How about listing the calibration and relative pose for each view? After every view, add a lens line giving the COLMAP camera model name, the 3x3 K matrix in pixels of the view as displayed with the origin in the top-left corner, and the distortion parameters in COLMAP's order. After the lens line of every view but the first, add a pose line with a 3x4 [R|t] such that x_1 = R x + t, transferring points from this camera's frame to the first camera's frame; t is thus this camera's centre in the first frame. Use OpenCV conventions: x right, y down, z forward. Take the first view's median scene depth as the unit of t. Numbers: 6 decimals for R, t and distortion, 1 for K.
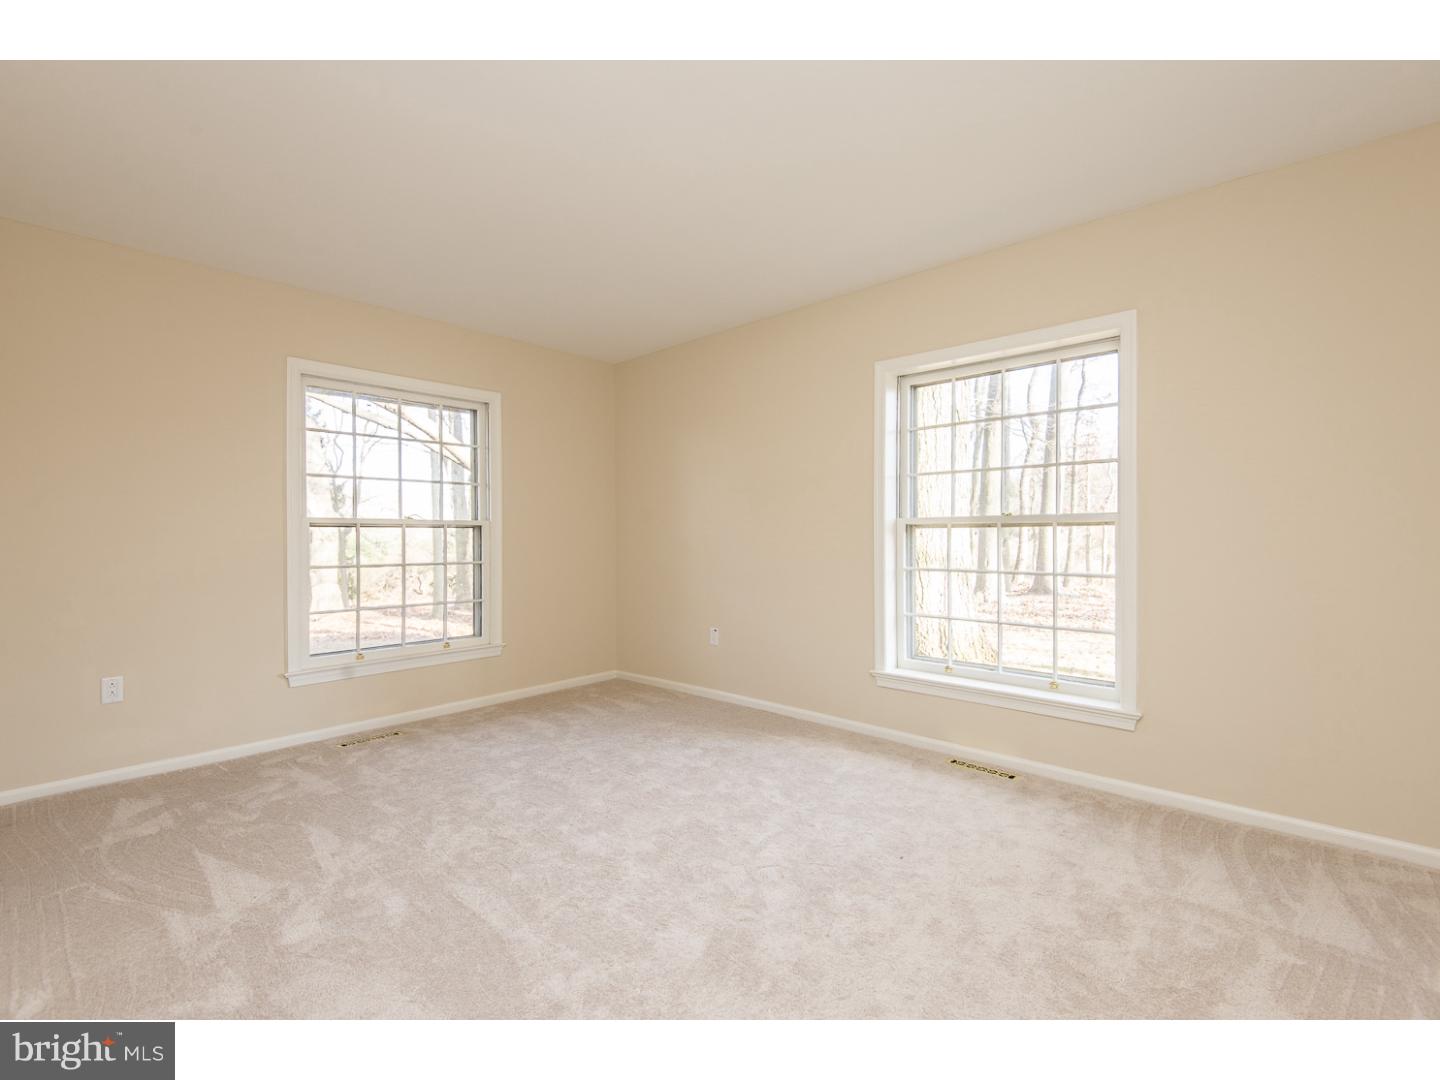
lens RADIAL K [[659.0, 0, 727.5], [0, 659.0, 537.0], [0, 0, 1]] dist [0.024158, -0.003652]
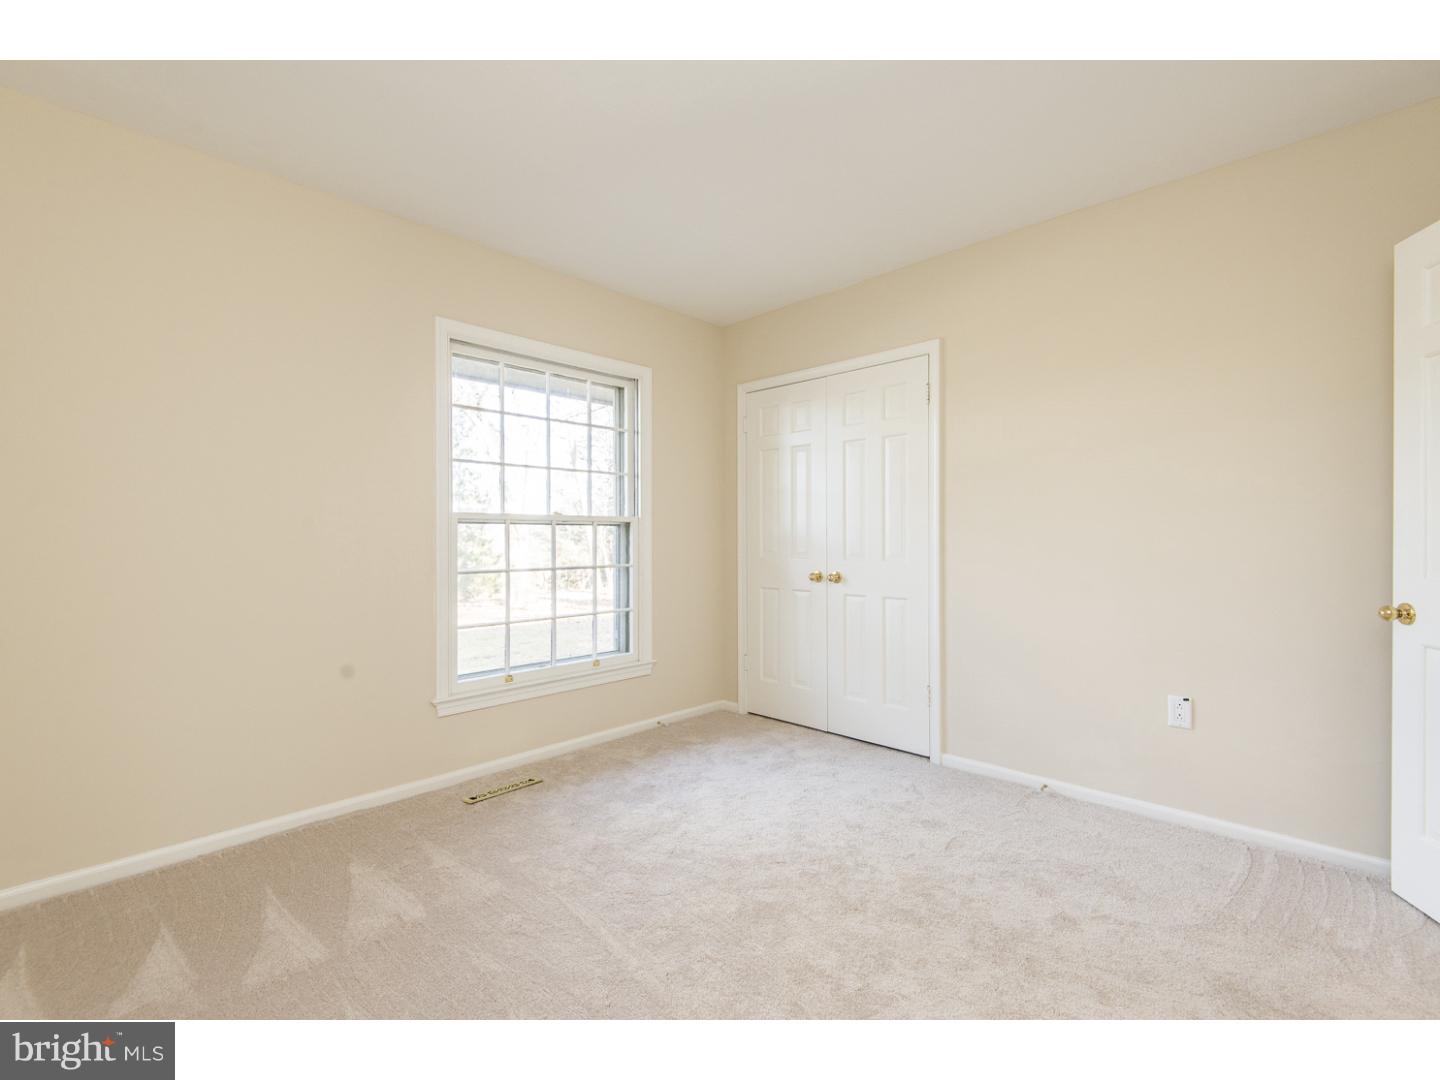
lens RADIAL K [[659.0, 0, 712.4], [0, 659.0, 541.8], [0, 0, 1]] dist [0.024158, -0.003652]
pose [[0.999945, 0.006880, 0.007883, -0.271785], [-0.006959, 0.999925, 0.010090, -0.002096], [-0.007813, -0.010144, 0.999918, 0.145722]]
